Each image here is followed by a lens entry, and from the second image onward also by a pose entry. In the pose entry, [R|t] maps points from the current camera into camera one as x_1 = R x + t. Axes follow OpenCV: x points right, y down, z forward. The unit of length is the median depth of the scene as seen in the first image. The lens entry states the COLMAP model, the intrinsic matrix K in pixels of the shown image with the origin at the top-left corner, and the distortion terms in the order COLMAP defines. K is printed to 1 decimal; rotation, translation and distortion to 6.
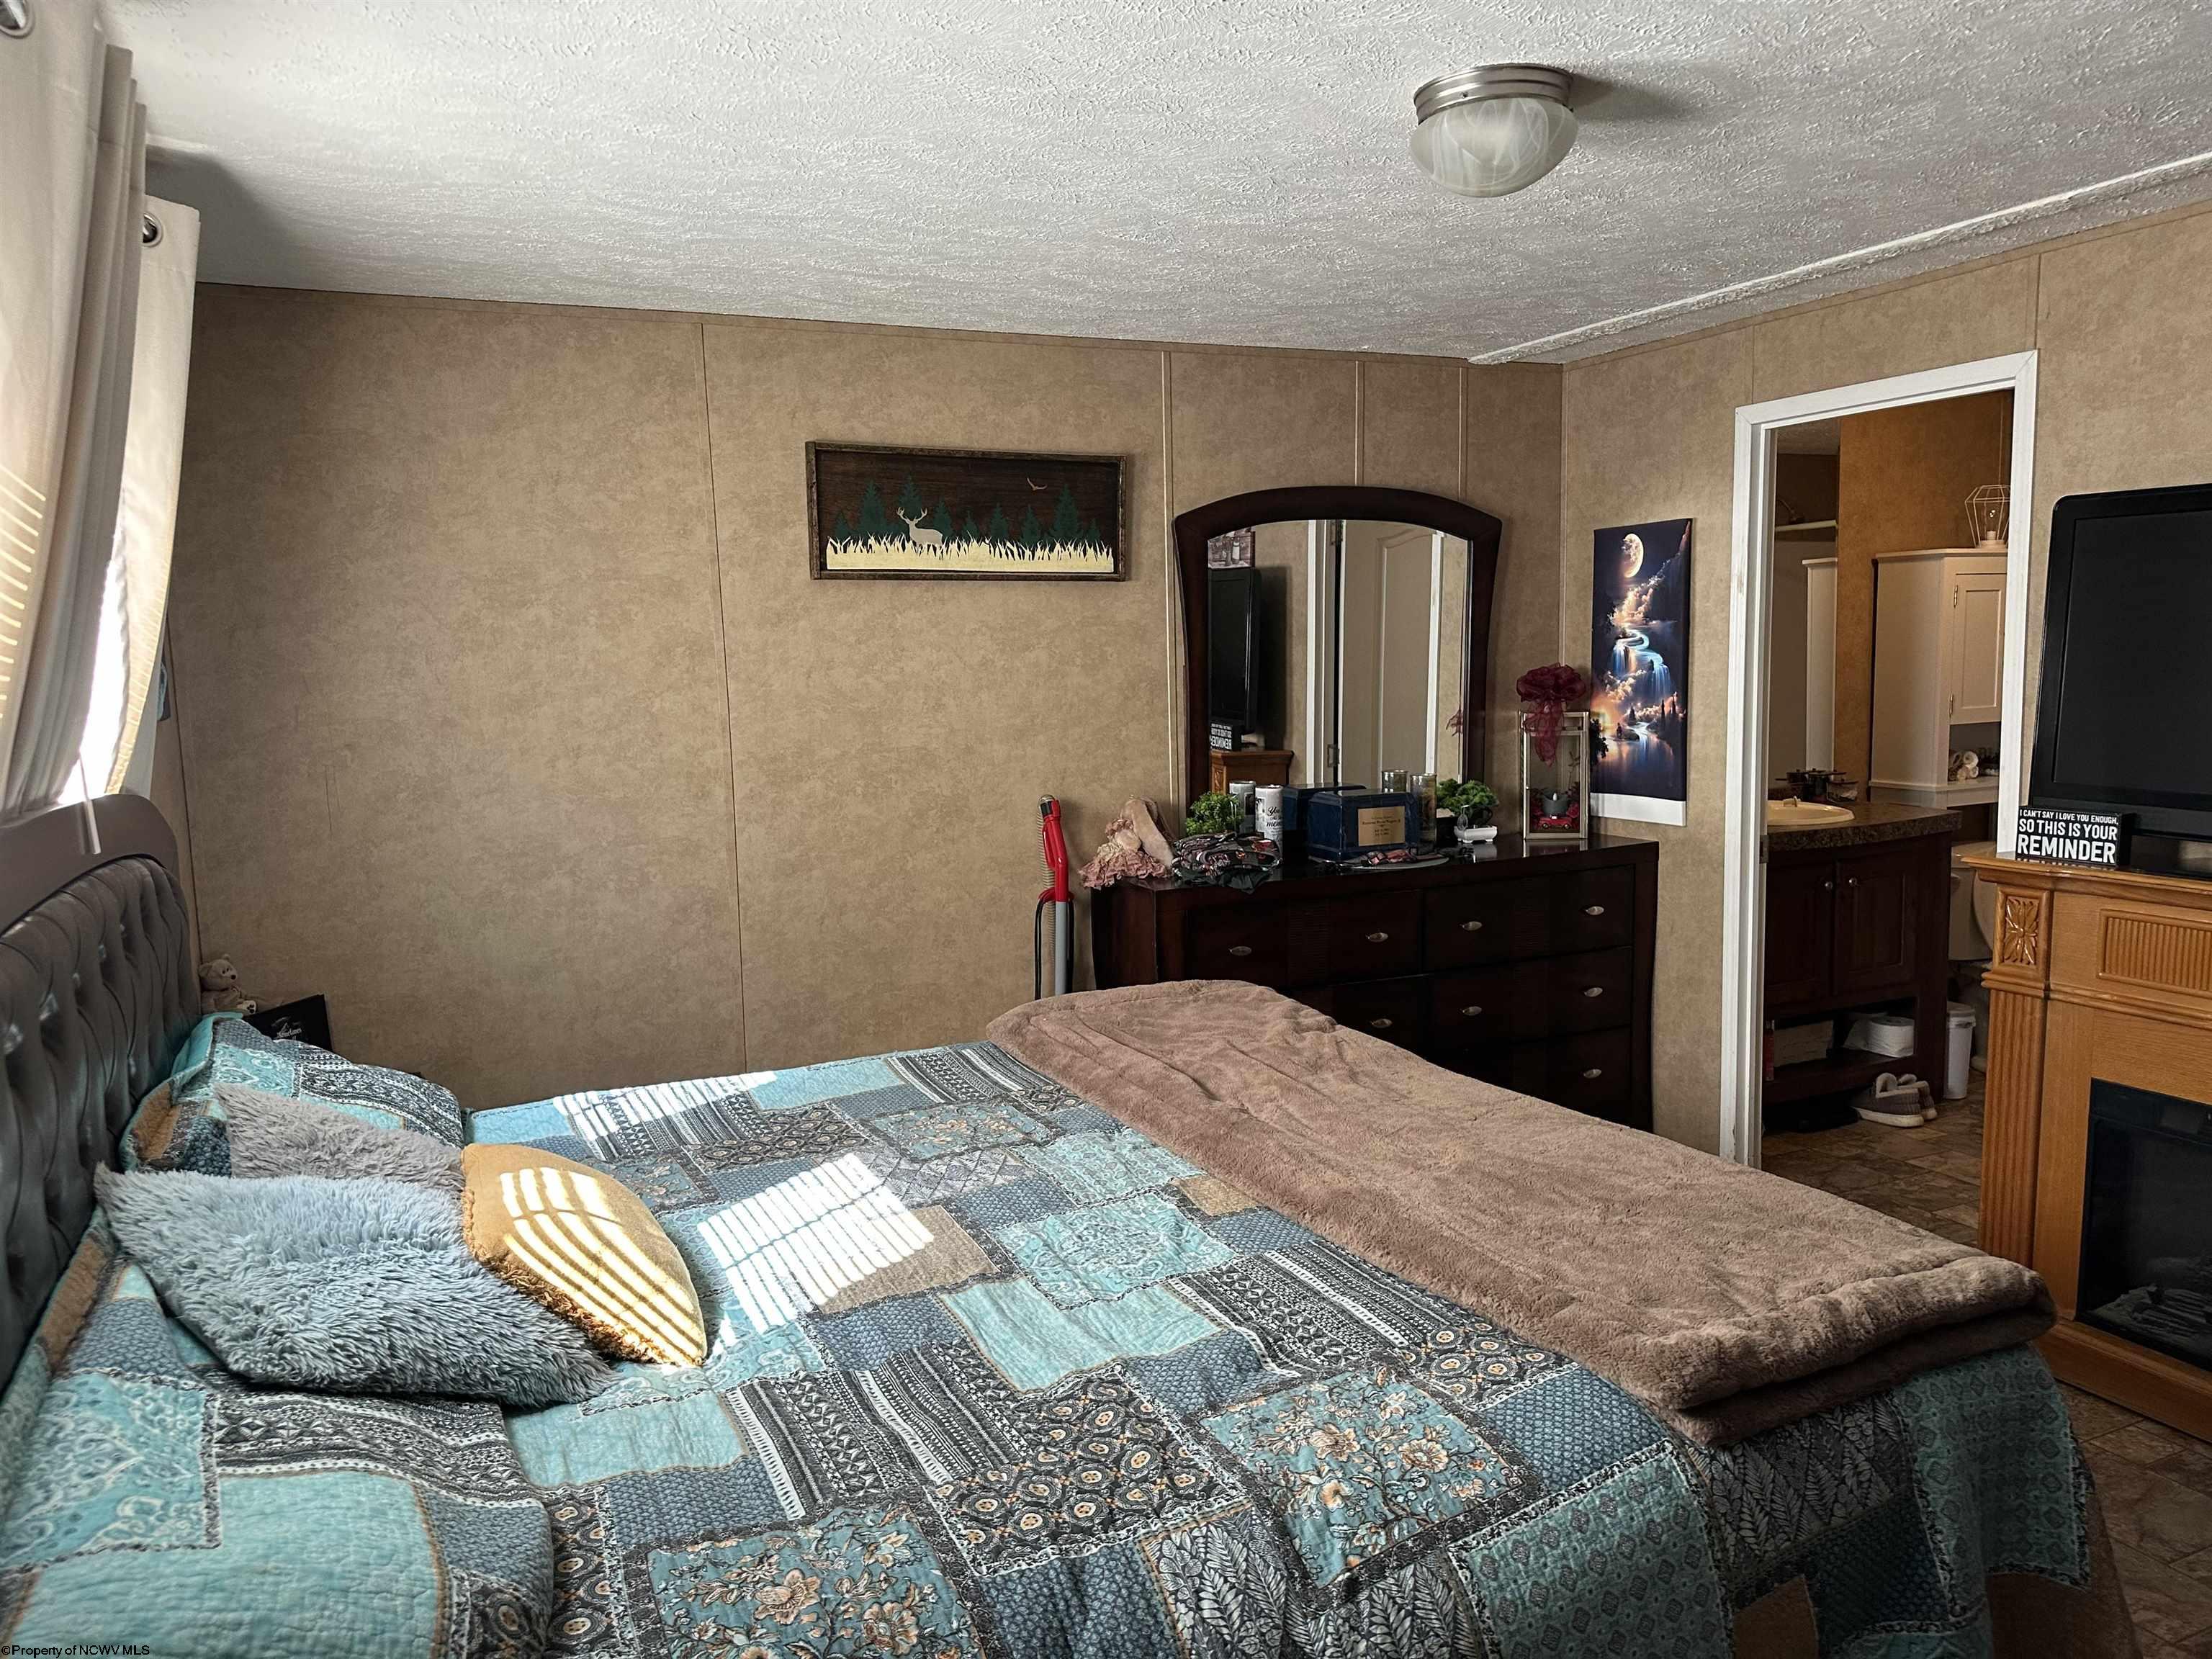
lens RADIAL K [[1542.0, 0, 1112.2], [0, 1542.0, 828.5], [0, 0, 1]] dist [0.023080, -0.028206]
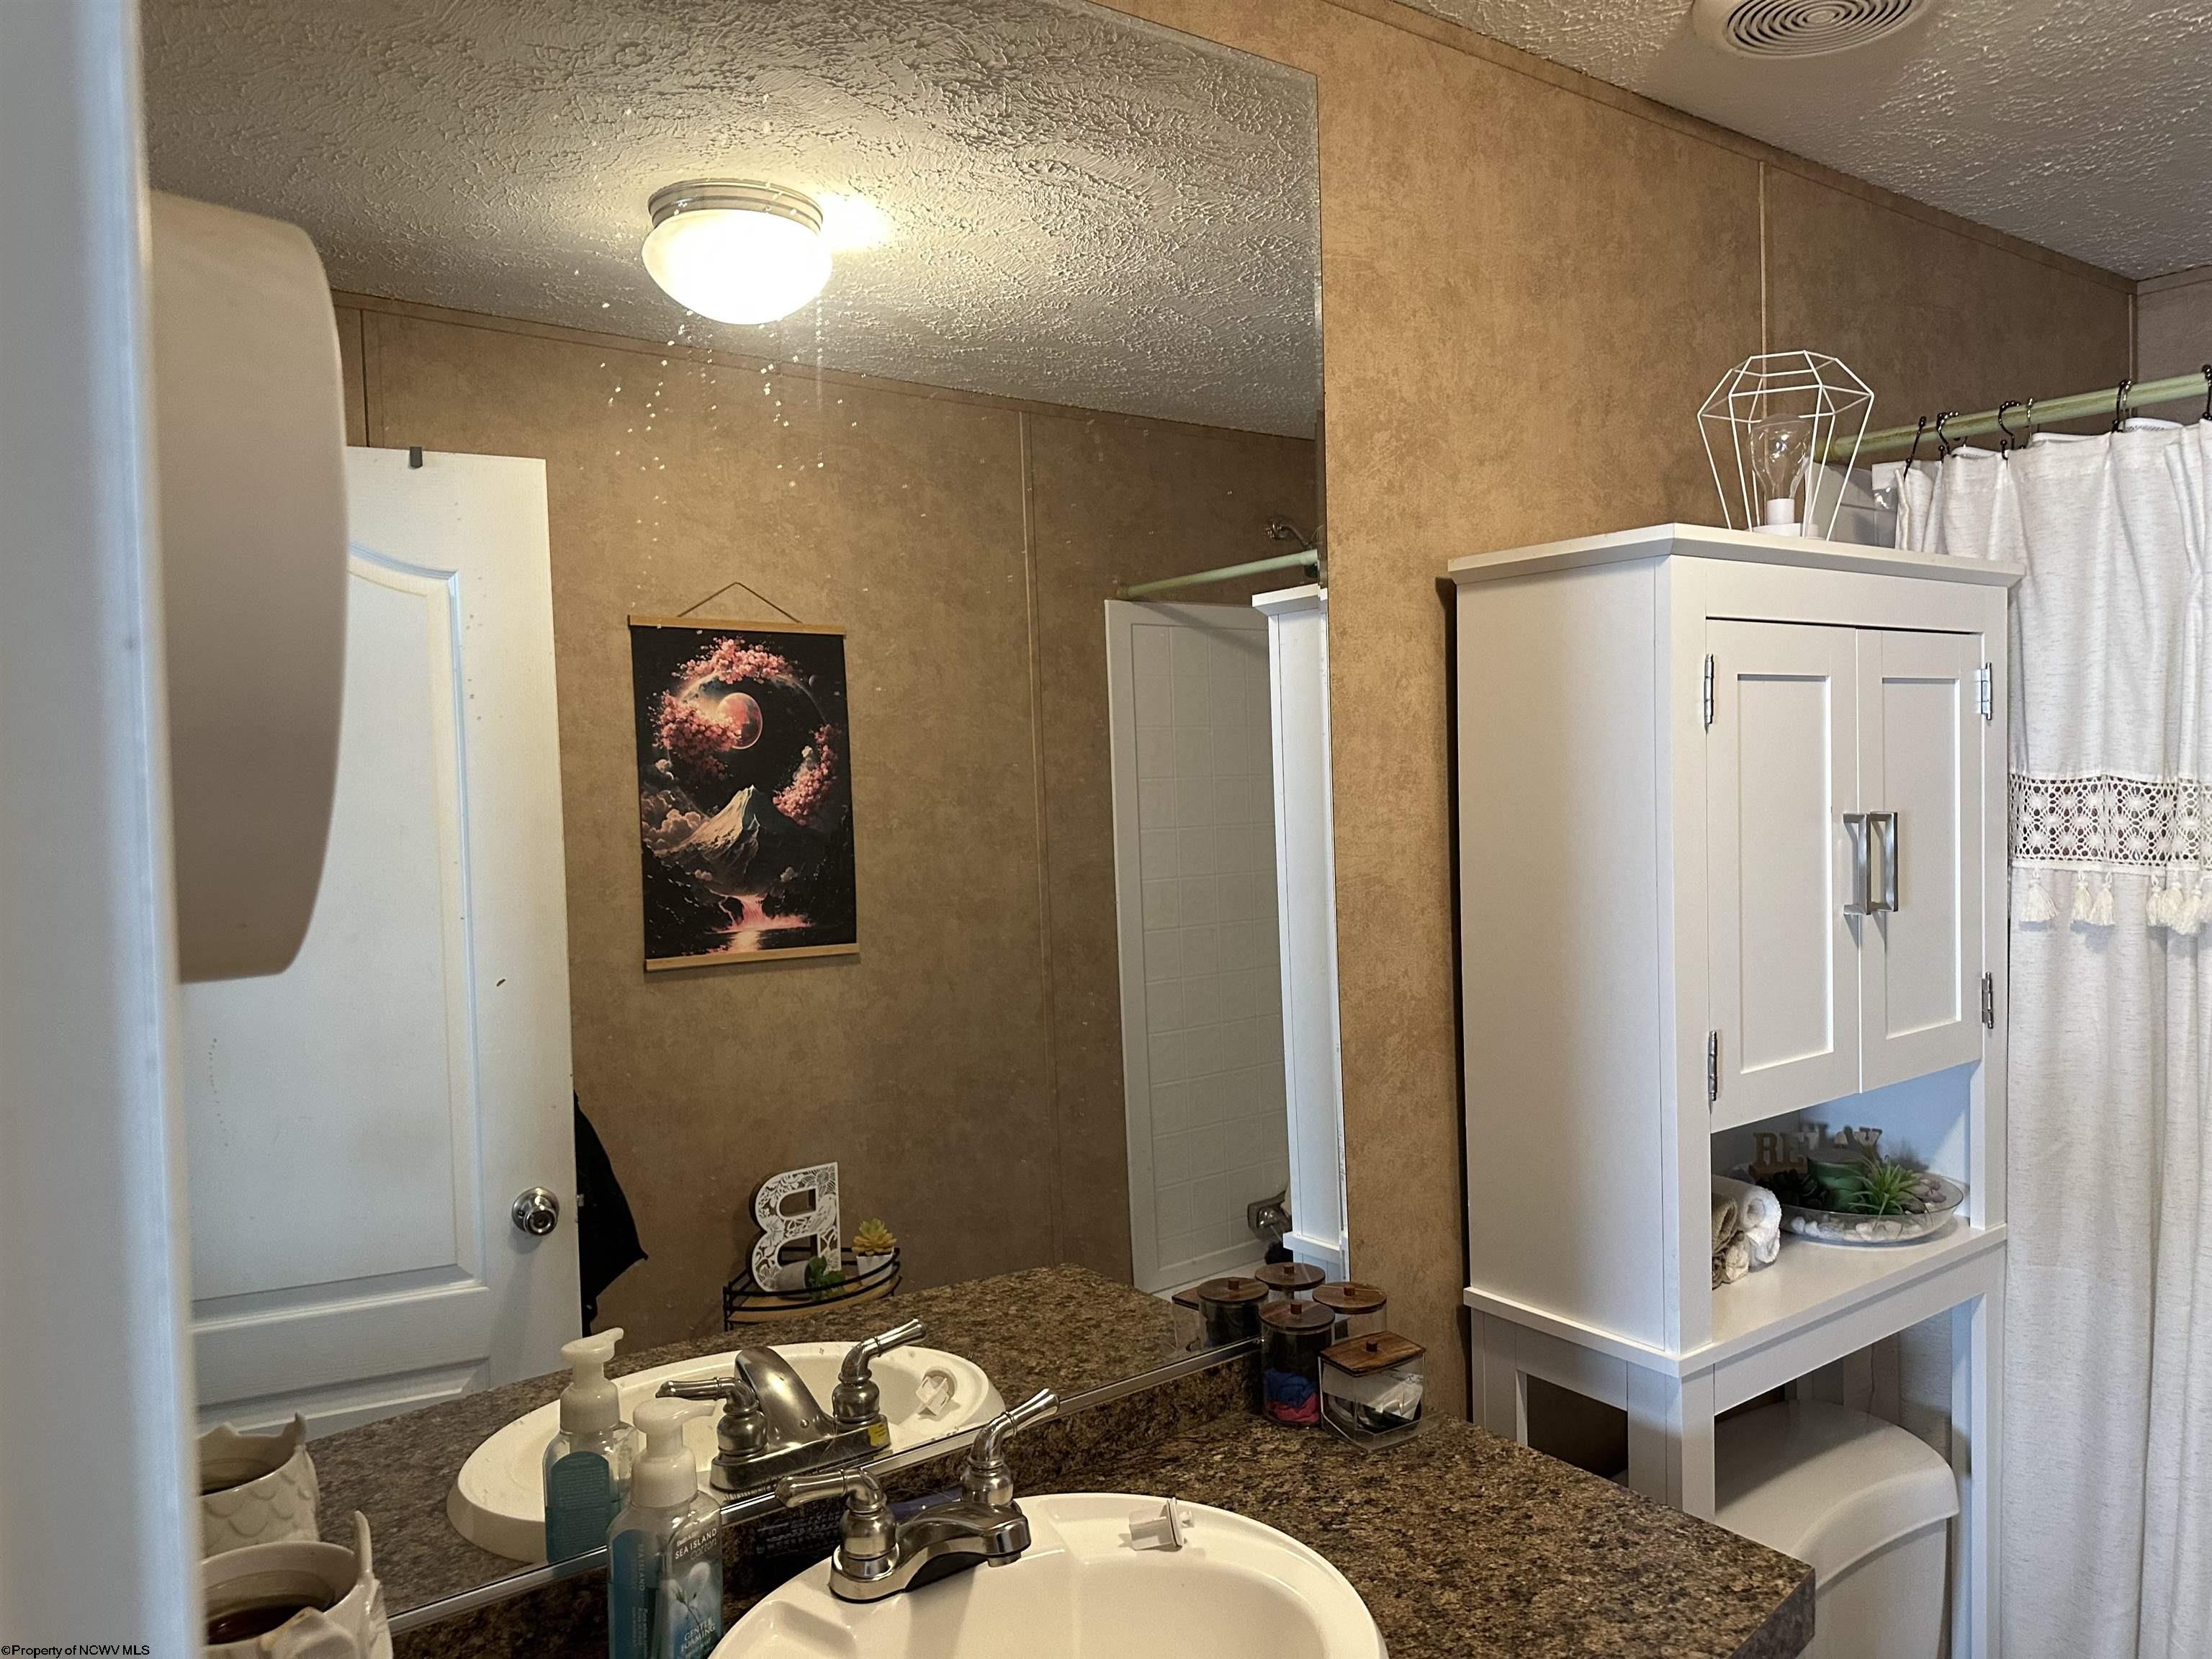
lens RADIAL K [[1542.0, 0, 1099.4], [0, 1542.0, 834.7], [0, 0, 1]] dist [0.023080, -0.028206]
pose [[0.980537, -0.010877, 0.196033, 0.364074], [0.026983, 0.996455, -0.079679, -0.100095], [-0.194471, 0.083418, 0.977355, 0.717091]]
